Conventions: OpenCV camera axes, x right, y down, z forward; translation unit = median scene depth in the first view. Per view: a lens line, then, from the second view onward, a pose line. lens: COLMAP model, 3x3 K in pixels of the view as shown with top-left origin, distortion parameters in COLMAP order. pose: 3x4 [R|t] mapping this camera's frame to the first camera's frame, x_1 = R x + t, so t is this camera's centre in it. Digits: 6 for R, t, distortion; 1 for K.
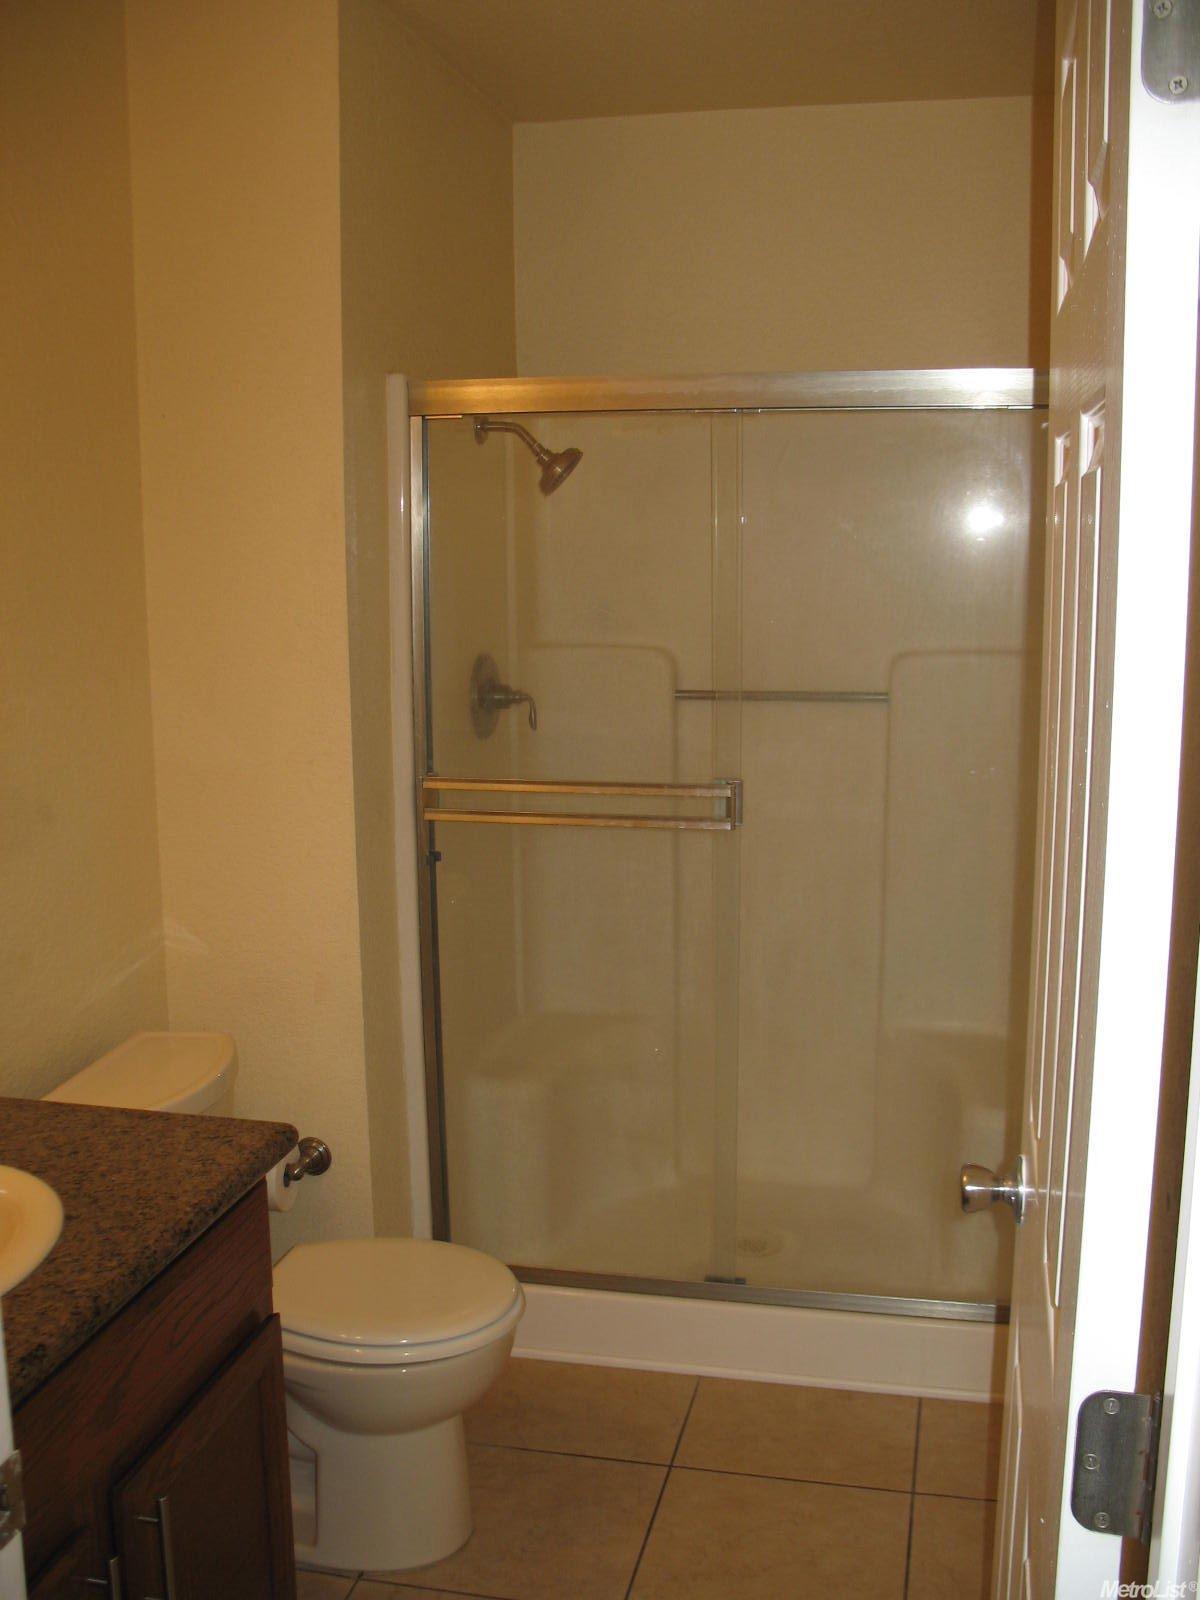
lens RADIAL K [[1658.3, 0, 600.3], [0, 1658.3, 799.6], [0, 0, 1]] dist [-0.169168, 0.000000]
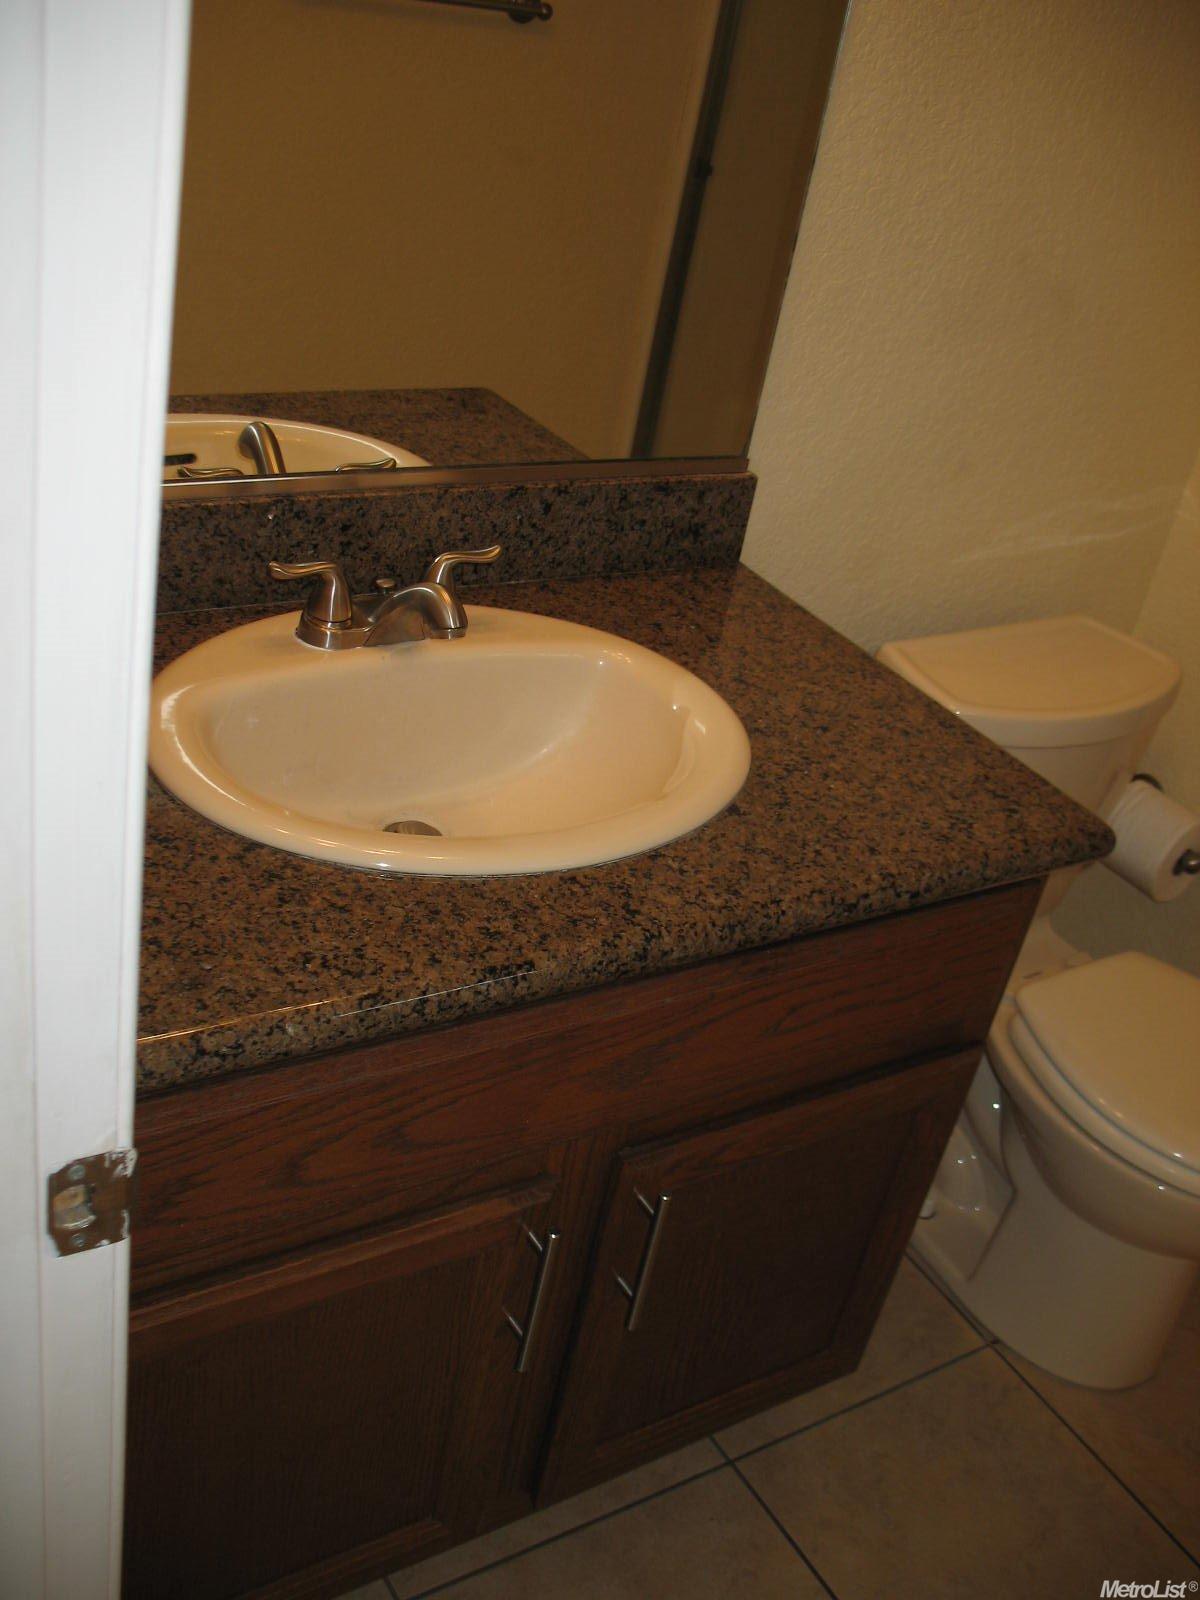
lens RADIAL K [[1658.3, 0, 599.8], [0, 1658.3, 805.6], [0, 0, 1]] dist [-0.169168, 0.000000]
pose [[0.682968, 0.478381, -0.552002, 0.046389], [-0.288312, 0.870892, 0.398025, -0.026828], [0.671141, -0.112689, 0.732714, 0.388799]]
